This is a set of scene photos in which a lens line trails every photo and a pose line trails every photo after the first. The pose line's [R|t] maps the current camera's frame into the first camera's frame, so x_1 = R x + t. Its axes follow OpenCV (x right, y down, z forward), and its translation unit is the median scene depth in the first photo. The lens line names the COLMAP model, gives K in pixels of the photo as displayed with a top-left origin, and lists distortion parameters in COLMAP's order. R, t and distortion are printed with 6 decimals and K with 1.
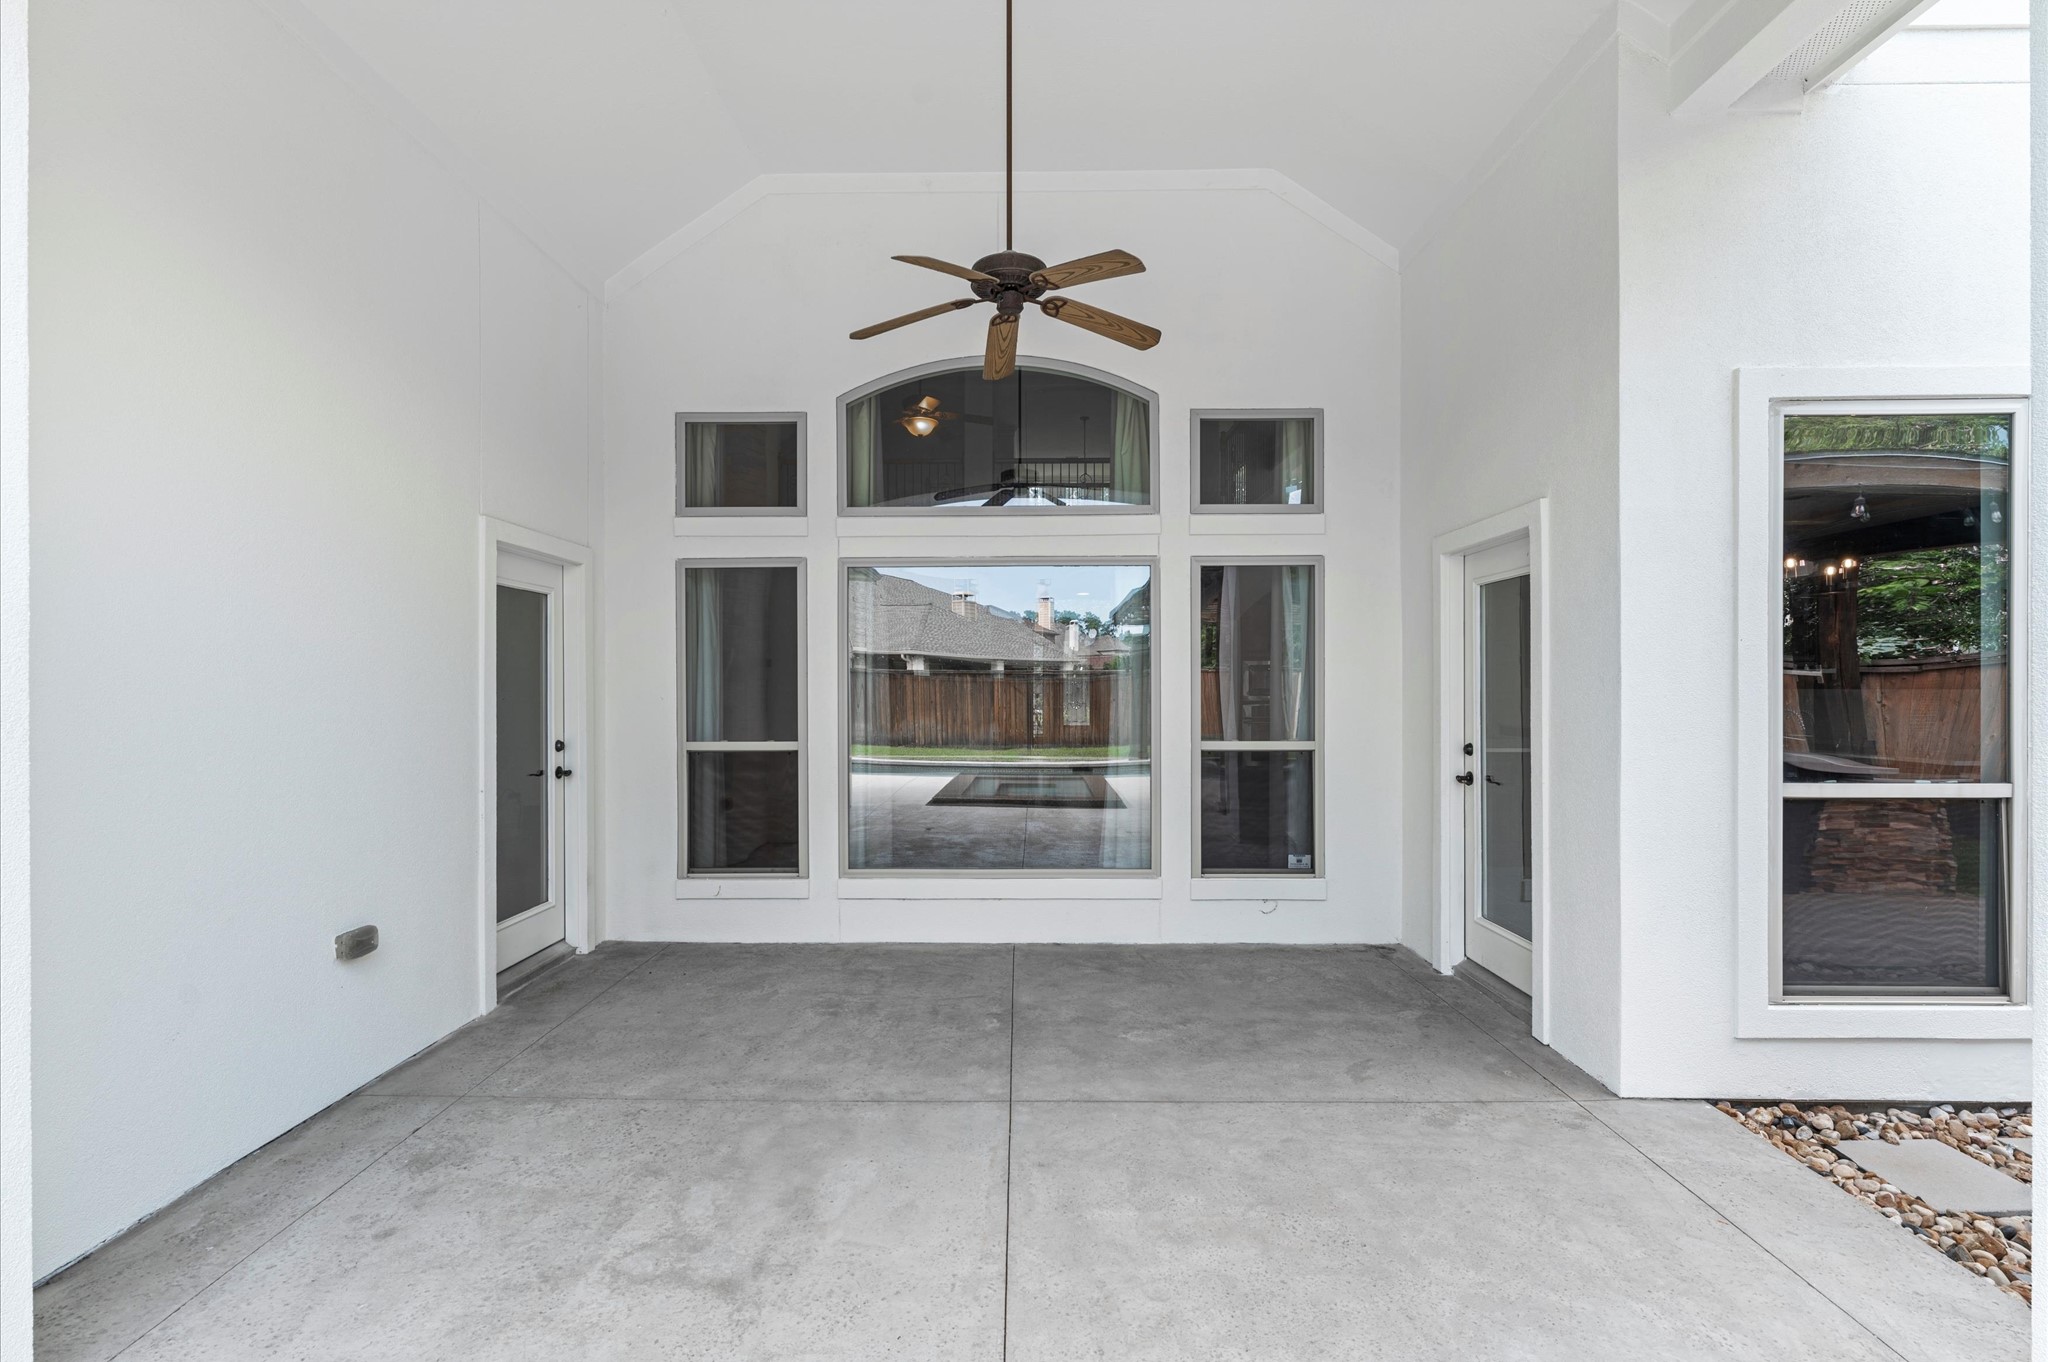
lens RADIAL K [[961.7, 0, 1020.6], [0, 961.7, 690.9], [0, 0, 1]] dist [0.003695, 0.000113]
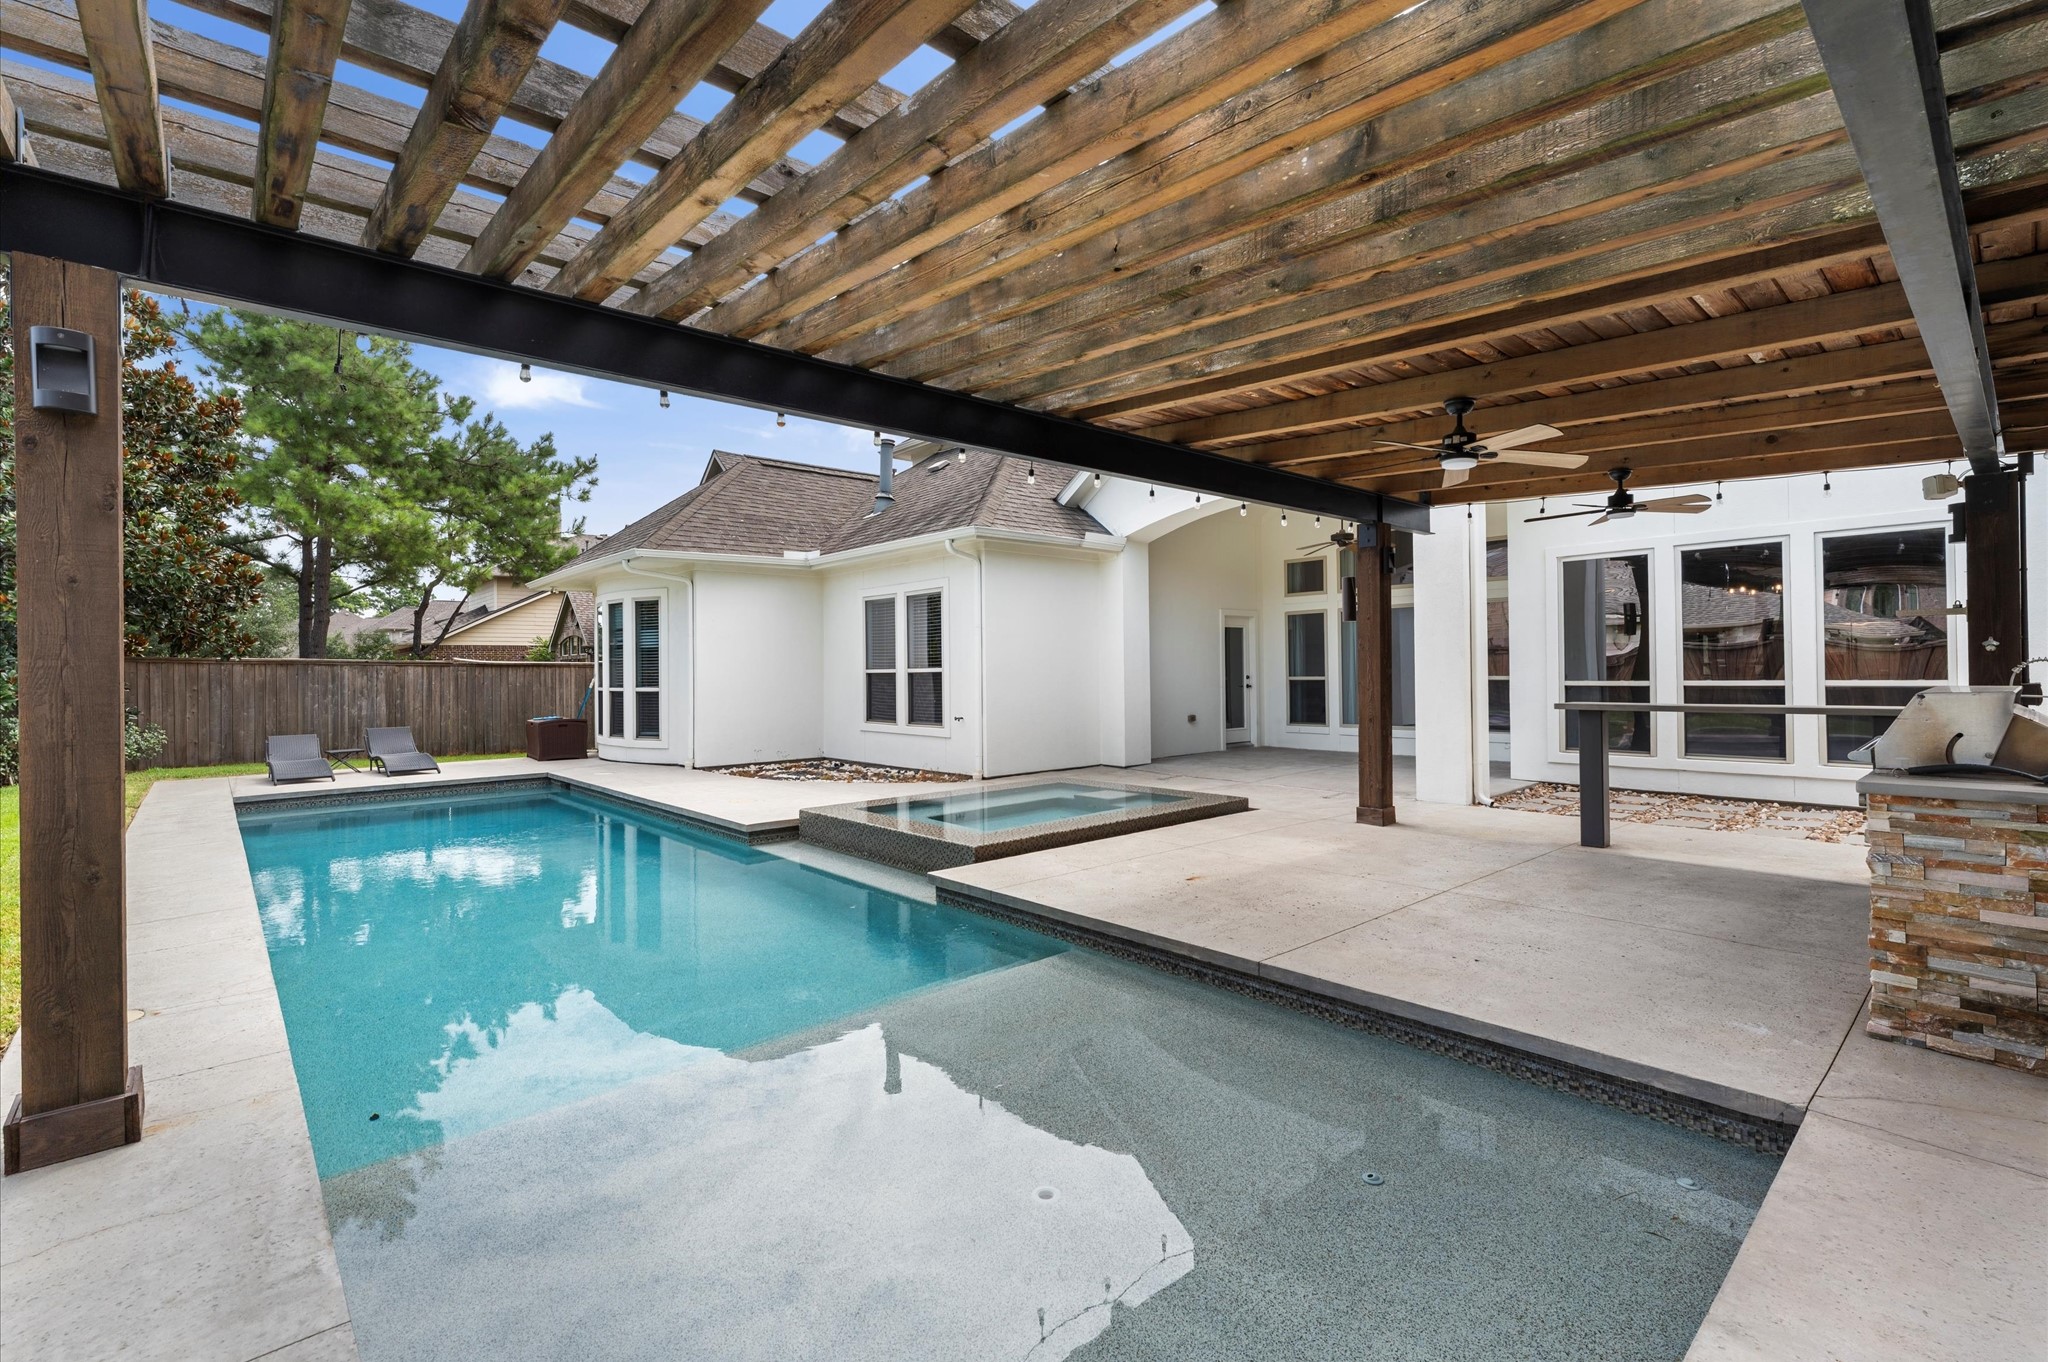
lens RADIAL K [[961.7, 0, 1020.6], [0, 961.7, 690.9], [0, 0, 1]] dist [0.003695, 0.000113]
pose [[0.702844, 0.008672, -0.711292, 1.168167], [0.008155, 0.999762, 0.020247, 0.032393], [0.711298, -0.020031, 0.702605, -1.632596]]
